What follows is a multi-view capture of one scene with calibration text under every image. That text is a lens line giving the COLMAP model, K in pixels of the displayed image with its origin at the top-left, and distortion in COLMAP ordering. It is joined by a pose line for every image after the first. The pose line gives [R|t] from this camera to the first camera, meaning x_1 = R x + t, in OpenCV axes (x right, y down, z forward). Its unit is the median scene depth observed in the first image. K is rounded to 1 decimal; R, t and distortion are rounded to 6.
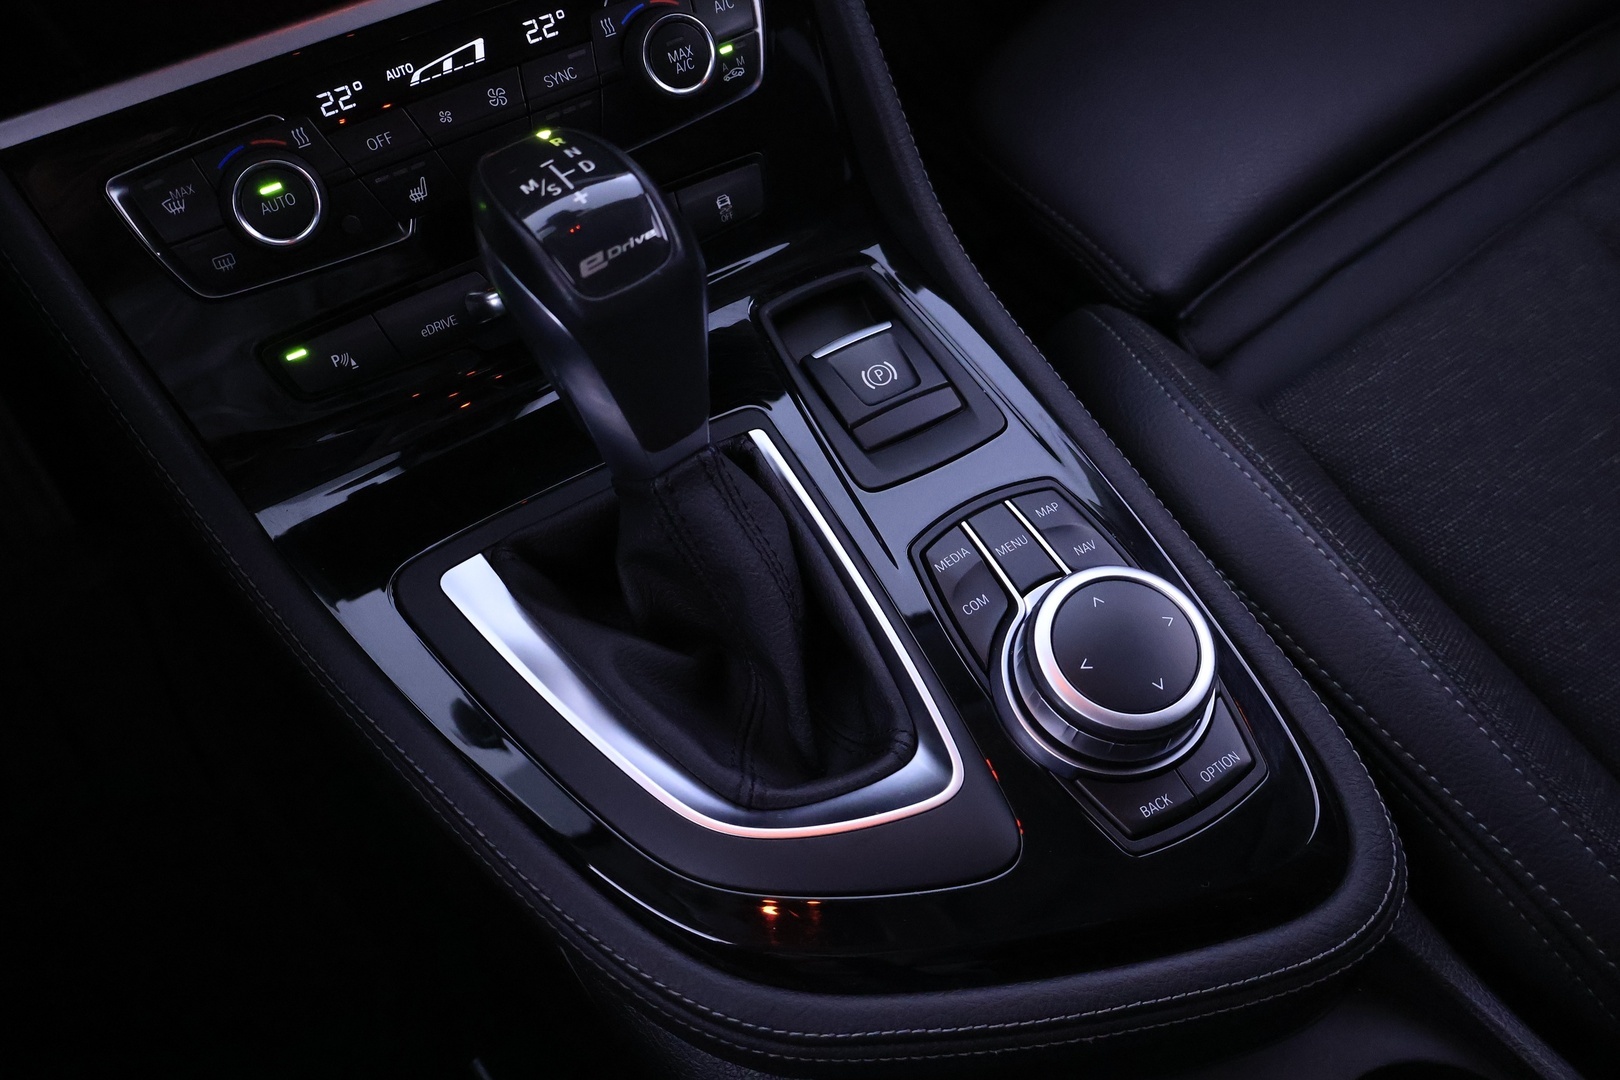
lens RADIAL K [[1383.2, 0, 810.0], [0, 1383.2, 540.0], [0, 0, 1]] dist [-0.003346, 0.023384]
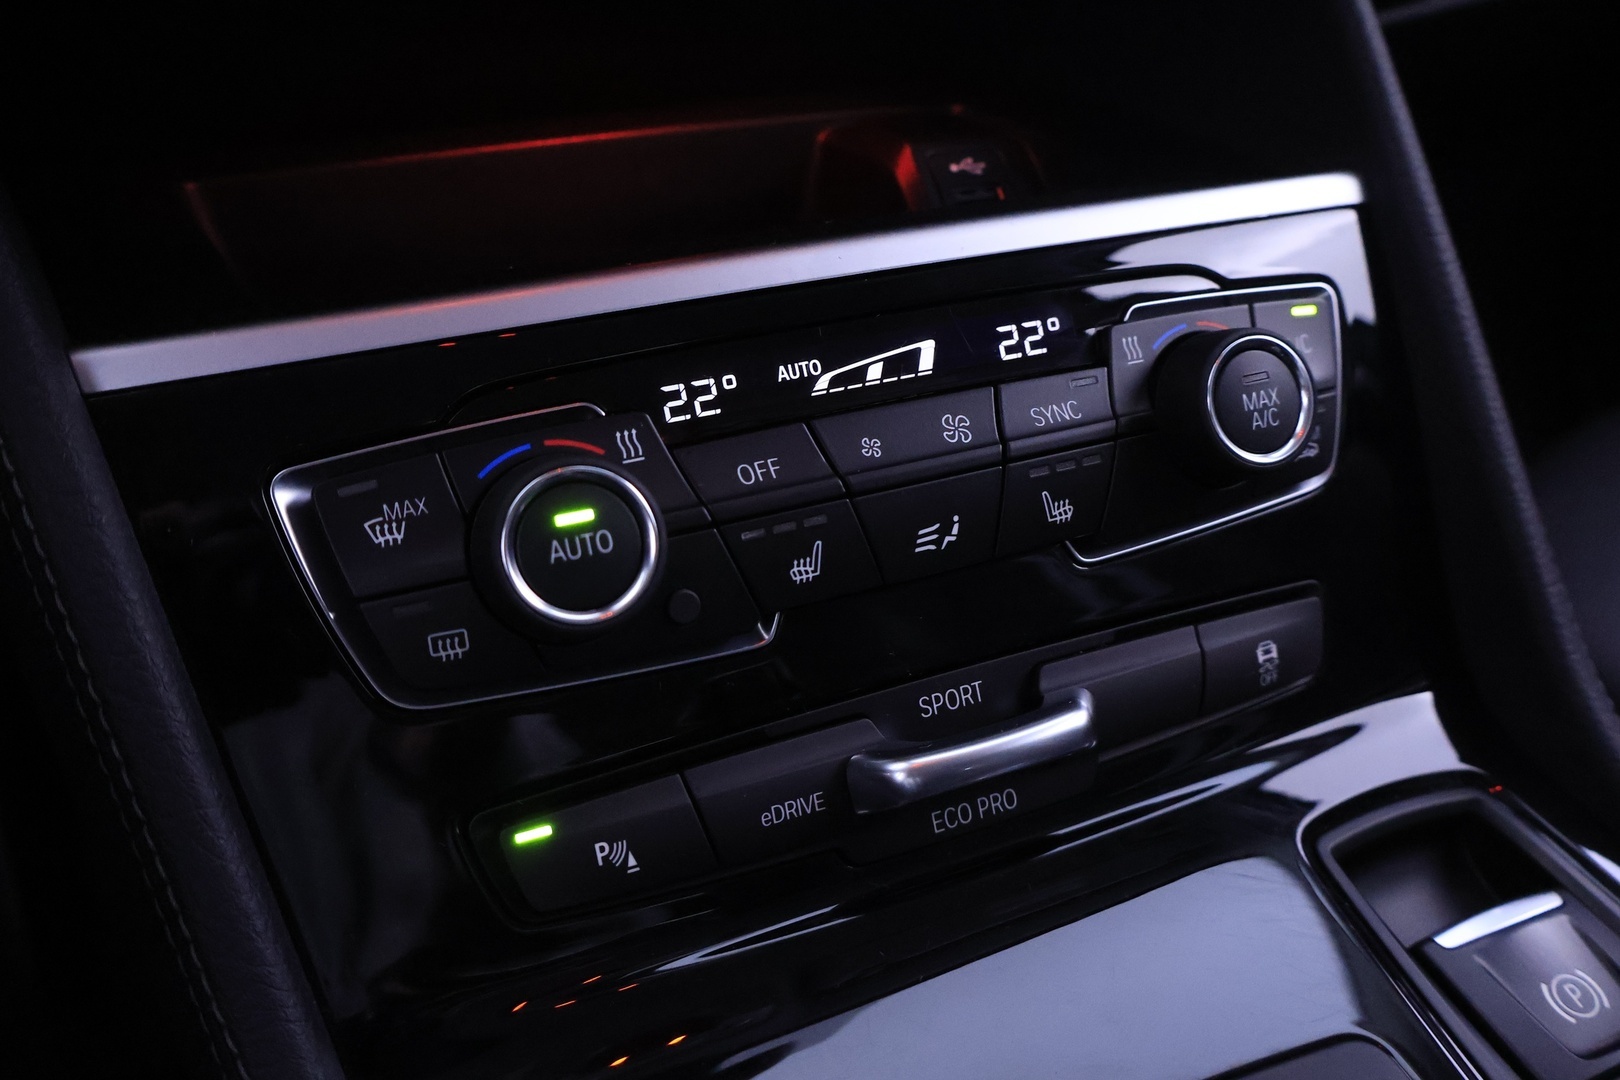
lens RADIAL K [[1383.2, 0, 810.0], [0, 1383.2, 540.0], [0, 0, 1]] dist [-0.003346, 0.023384]
pose [[0.993353, 0.107385, -0.041455, -0.258645], [-0.115105, 0.929525, -0.350335, -0.066393], [0.000913, 0.352778, 0.935706, 0.474035]]
